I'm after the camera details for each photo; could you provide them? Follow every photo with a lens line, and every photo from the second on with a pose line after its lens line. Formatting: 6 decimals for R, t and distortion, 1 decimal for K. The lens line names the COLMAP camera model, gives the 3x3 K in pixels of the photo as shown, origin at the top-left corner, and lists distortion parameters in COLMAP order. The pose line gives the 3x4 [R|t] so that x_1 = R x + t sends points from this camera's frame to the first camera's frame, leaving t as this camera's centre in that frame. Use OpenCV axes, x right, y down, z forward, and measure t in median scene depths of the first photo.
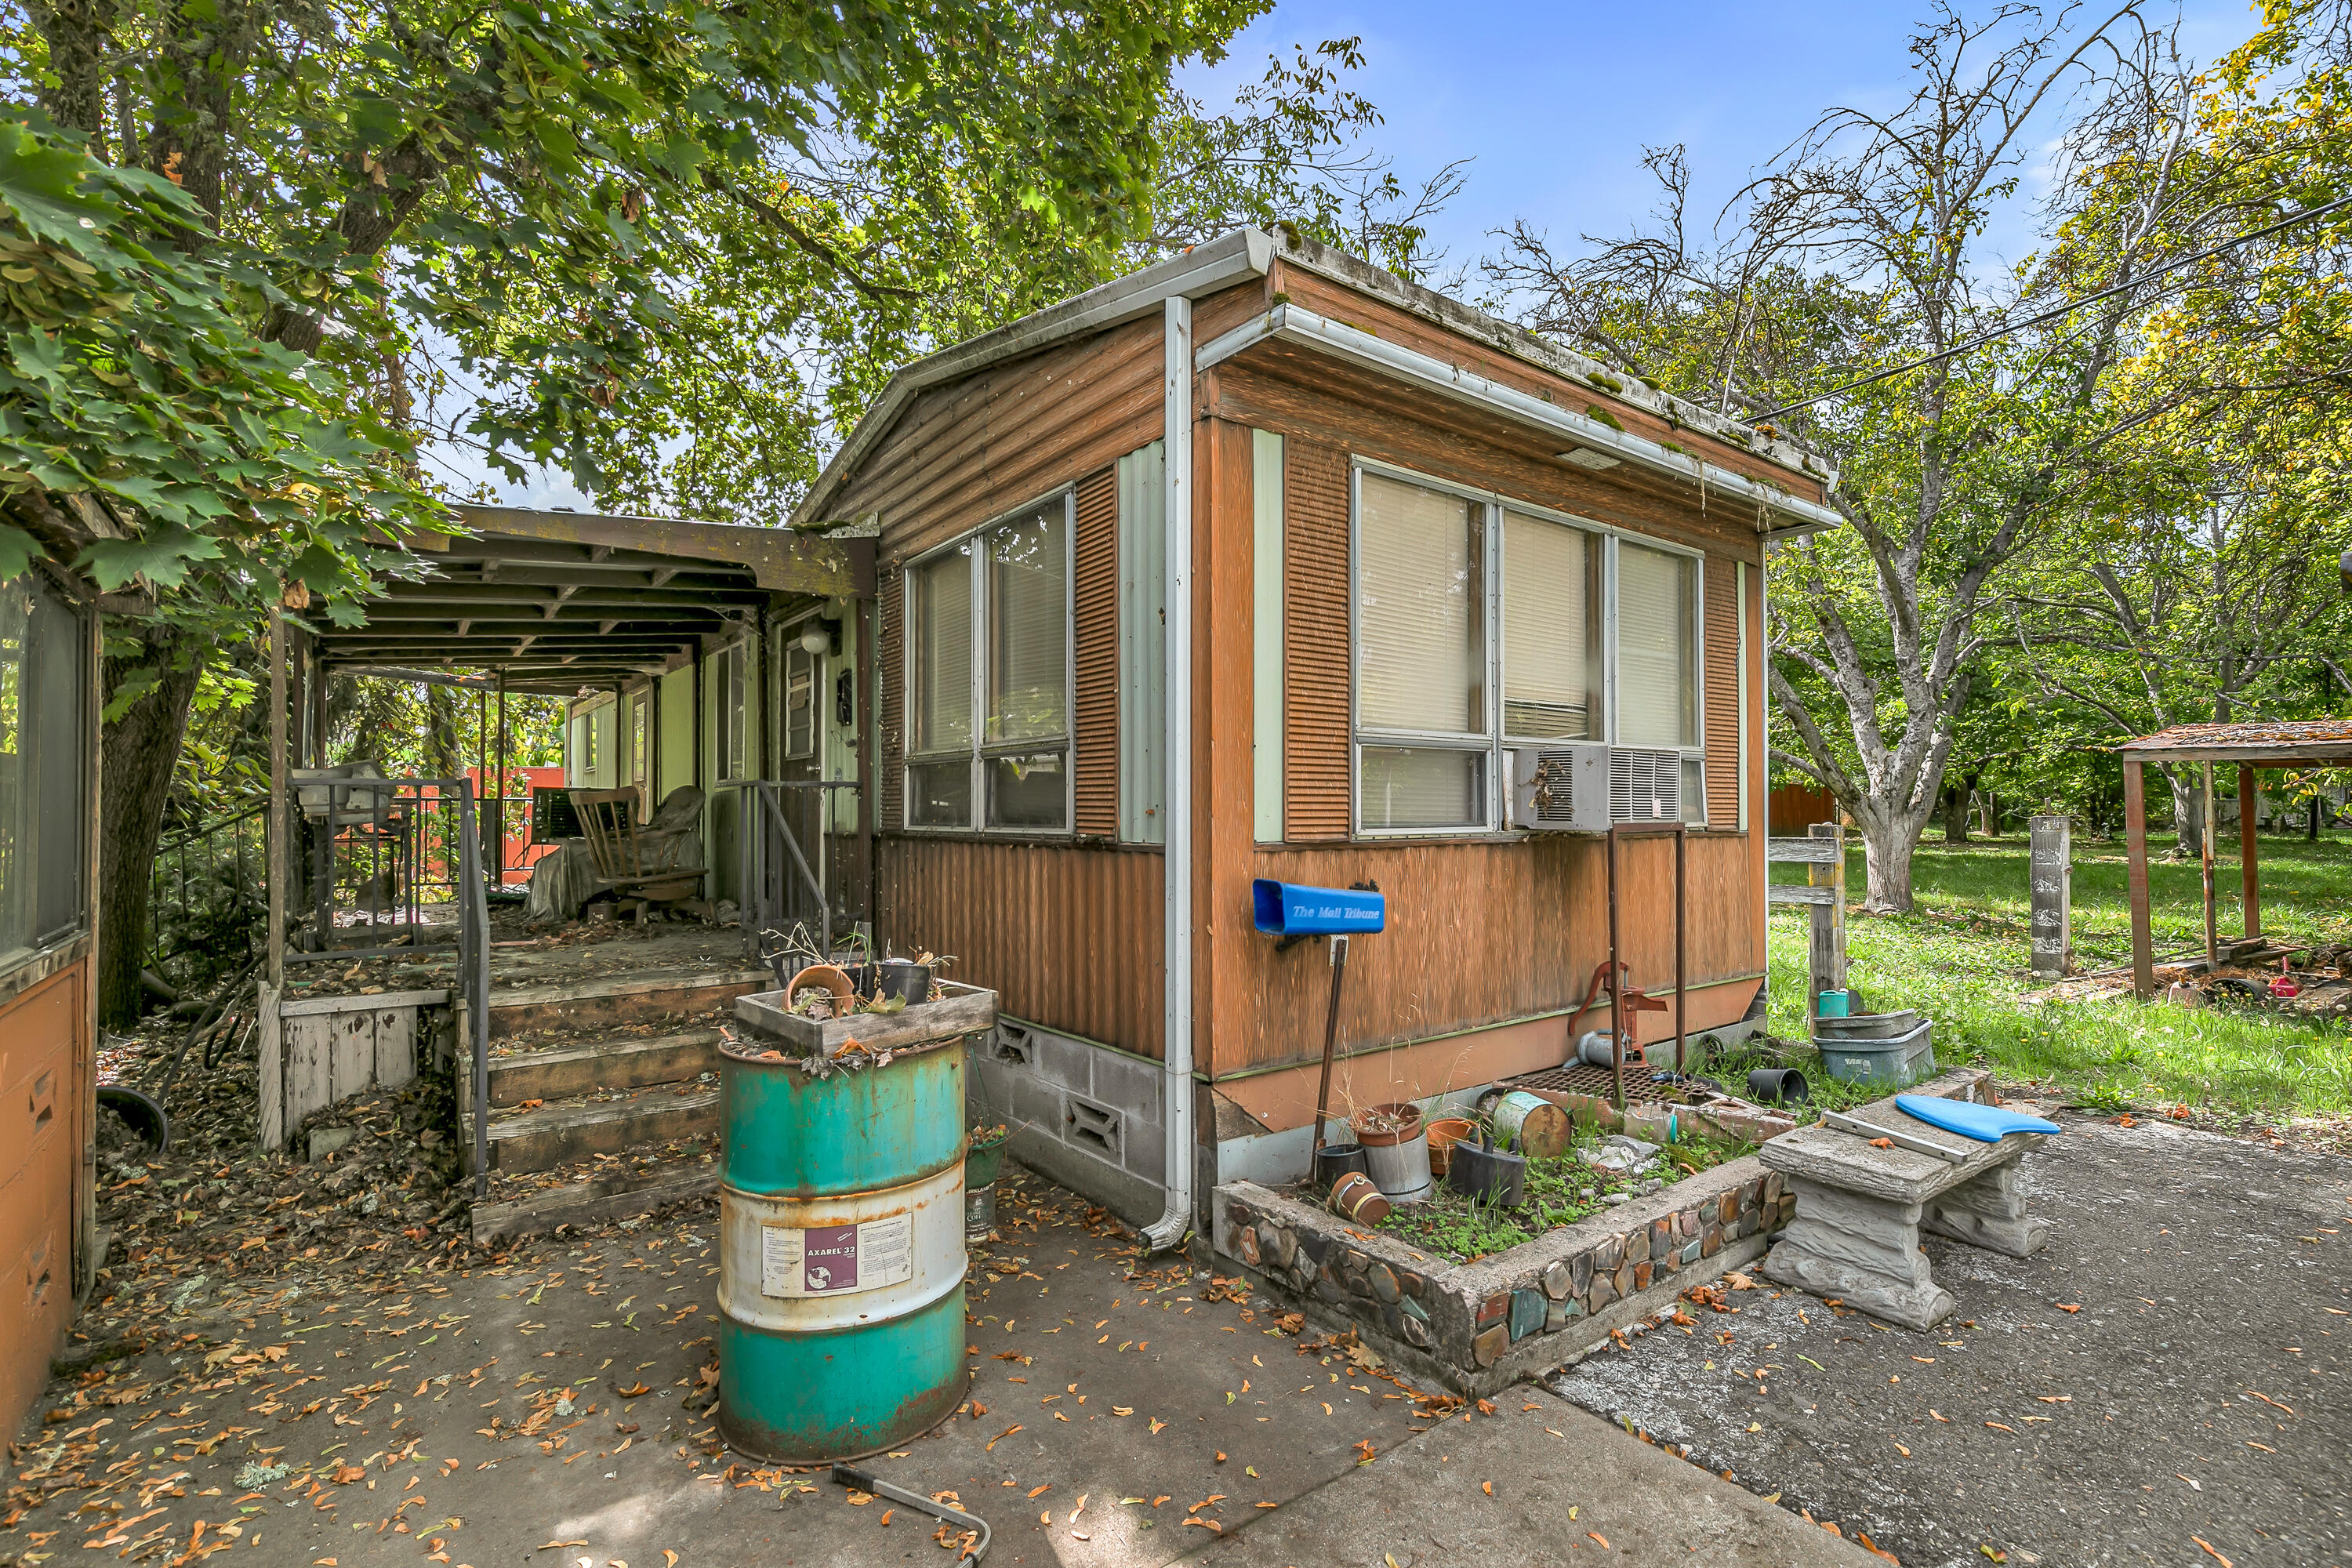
lens RADIAL K [[1082.8, 0, 1176.0], [0, 1082.8, 784.0], [0, 0, 1]] dist [-0.000260, -0.000038]
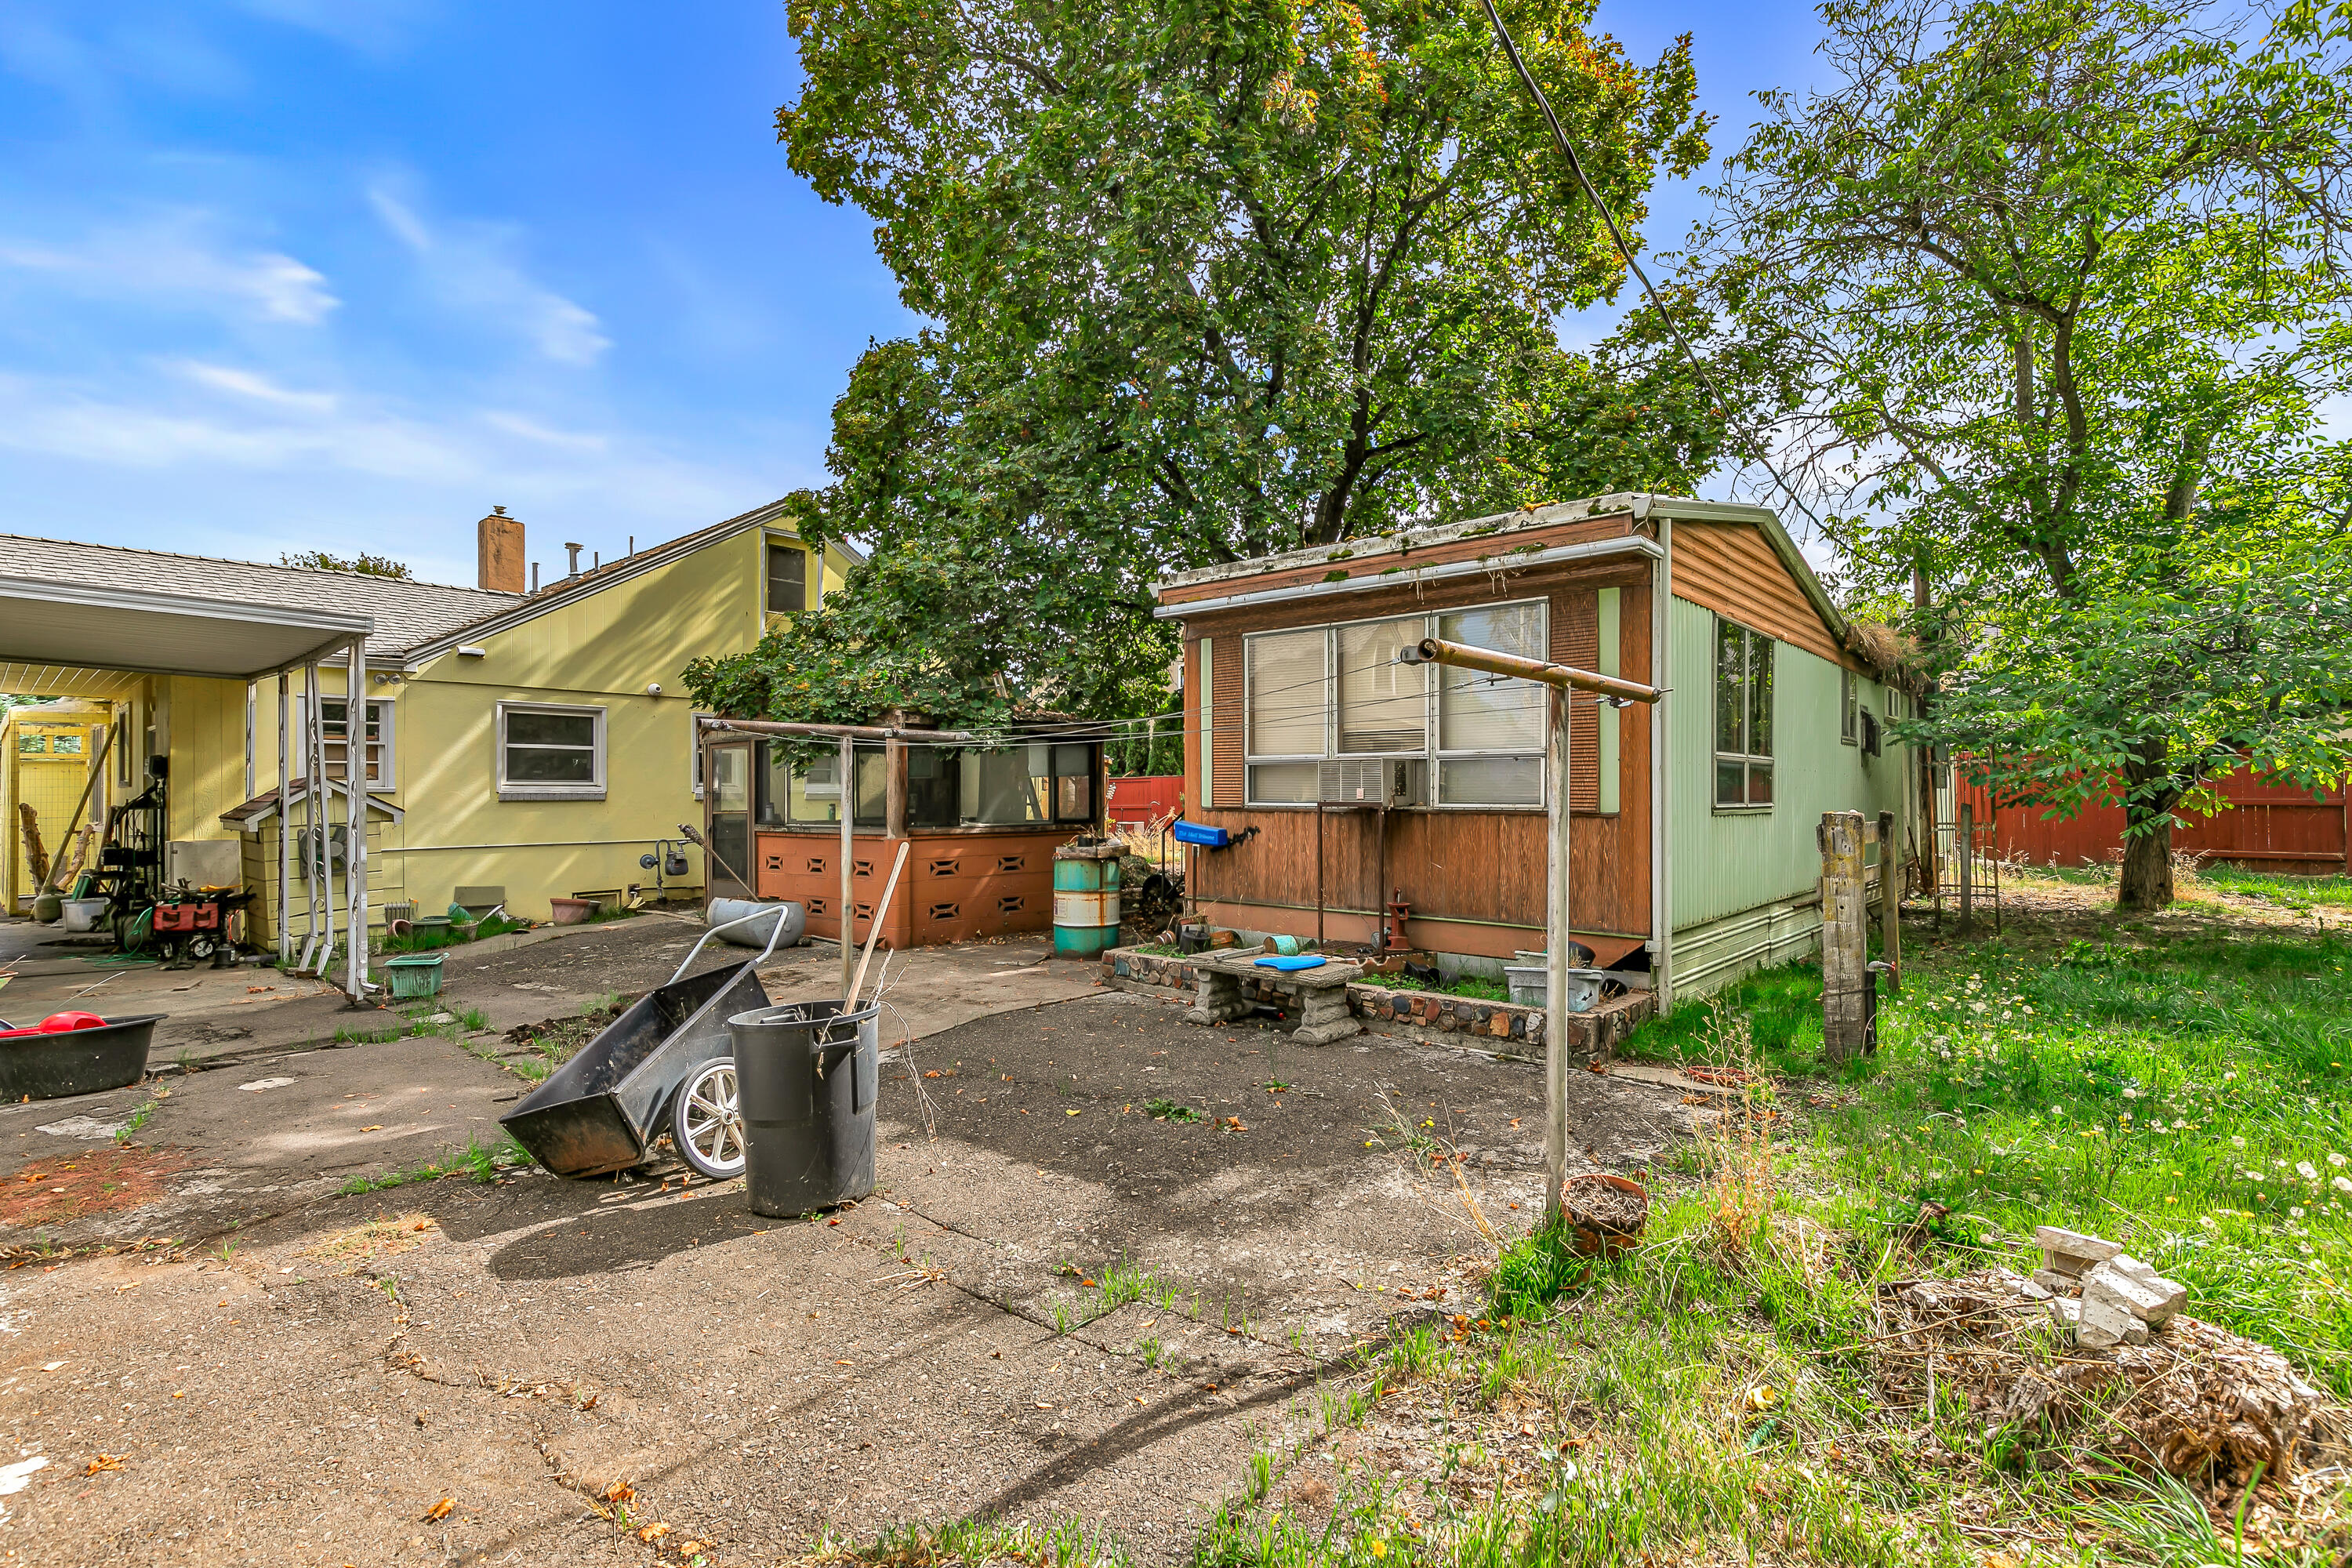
lens RADIAL K [[1082.8, 0, 1176.0], [0, 1082.8, 784.0], [0, 0, 1]] dist [-0.000260, -0.000038]
pose [[0.200864, 0.001055, -0.979619, 2.087875], [0.008062, 0.999964, 0.002730, -0.003740], [0.979586, -0.008446, 0.200848, 0.383134]]
